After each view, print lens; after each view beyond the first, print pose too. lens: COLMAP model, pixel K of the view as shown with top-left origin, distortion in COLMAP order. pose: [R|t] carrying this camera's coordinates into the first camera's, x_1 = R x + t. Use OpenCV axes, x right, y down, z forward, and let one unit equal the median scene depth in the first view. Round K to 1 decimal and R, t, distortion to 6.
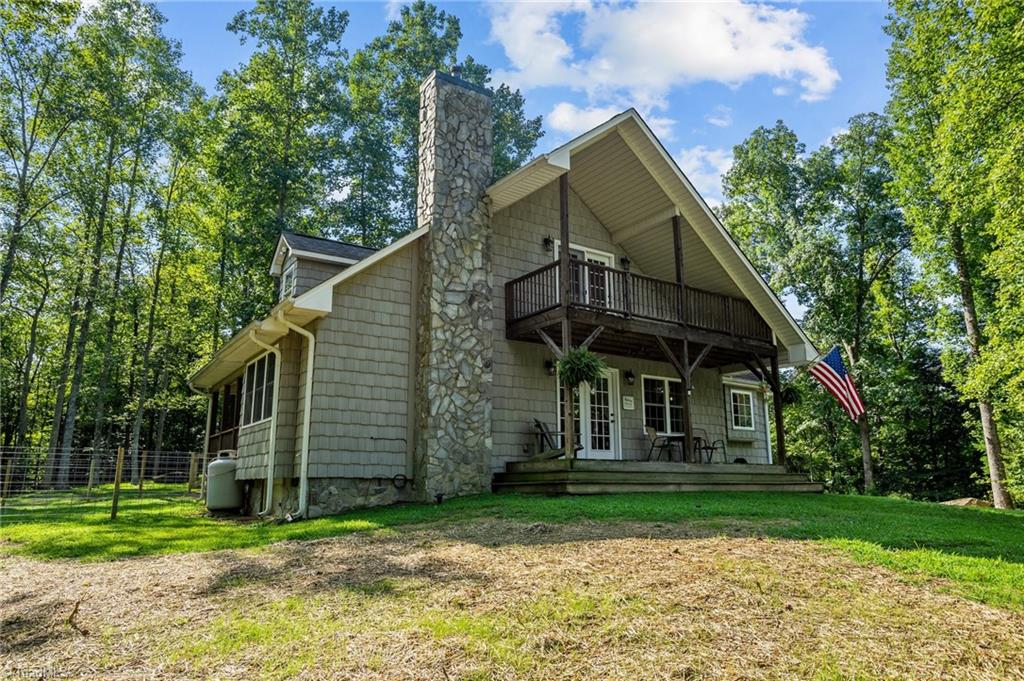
lens RADIAL K [[667.3, 0, 512.0], [0, 667.3, 340.5], [0, 0, 1]] dist [-0.023659, 0.004243]
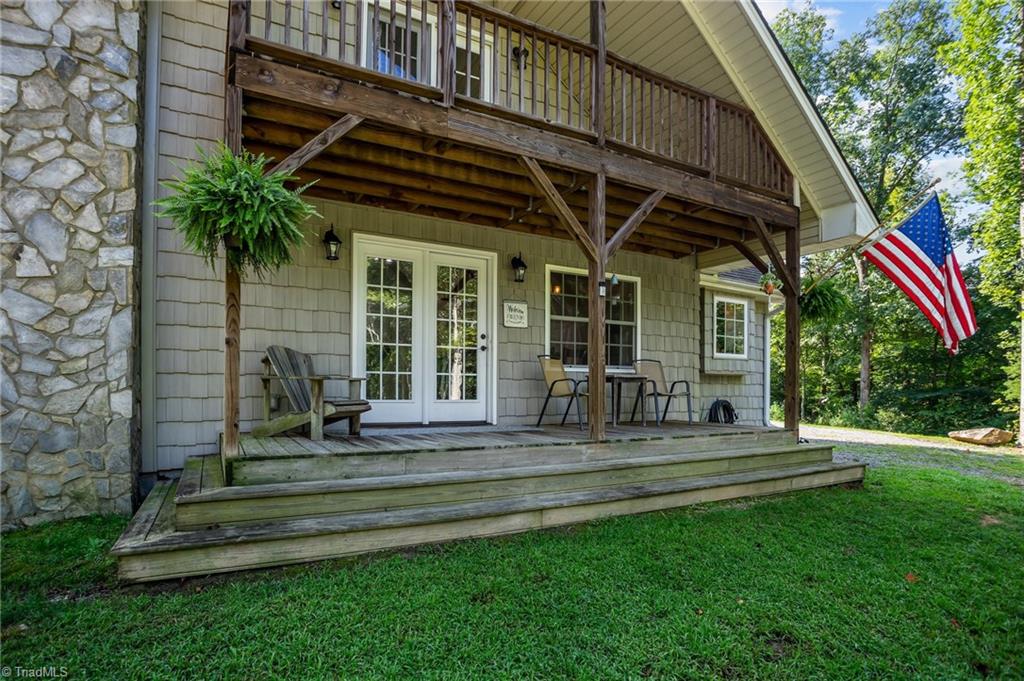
lens RADIAL K [[541.6, 0, 502.8], [0, 541.6, 387.1], [0, 0, 1]] dist [-0.058056, 0.022911]
pose [[0.996149, 0.009483, -0.087159, 0.230060], [0.009492, 0.976623, 0.214752, 0.062535], [0.087158, -0.214752, 0.972772, 0.617544]]
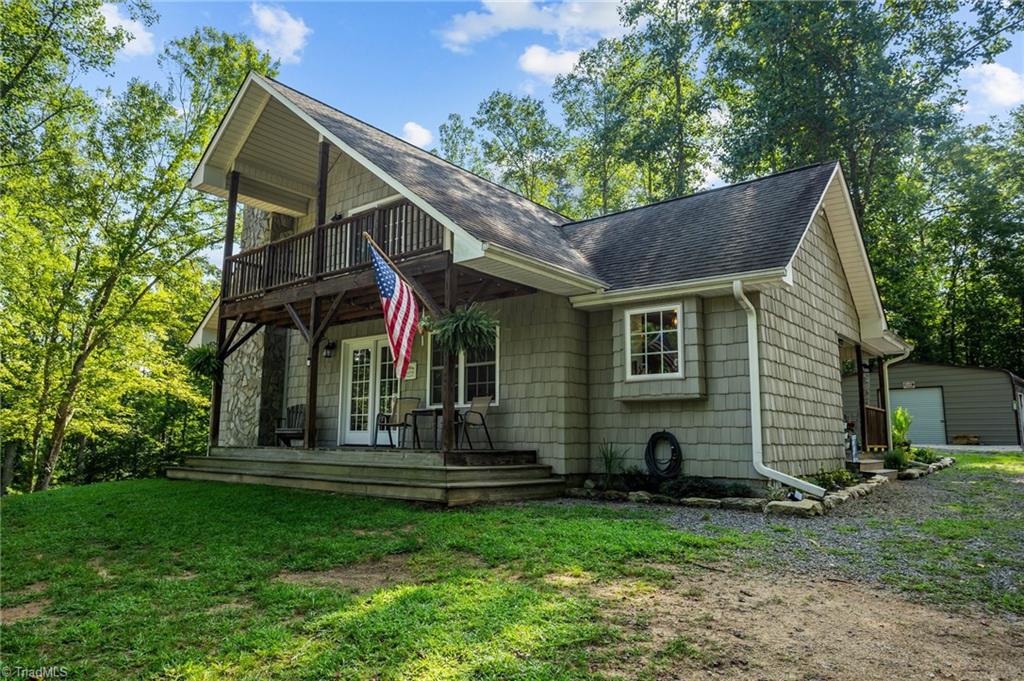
lens RADIAL K [[667.3, 0, 512.0], [0, 667.3, 340.5], [0, 0, 1]] dist [-0.023659, 0.004243]
pose [[0.301723, -0.142739, -0.942650, 1.099799], [0.198609, 0.976448, -0.084287, 0.168859], [0.932480, -0.161787, 0.322966, 0.971350]]
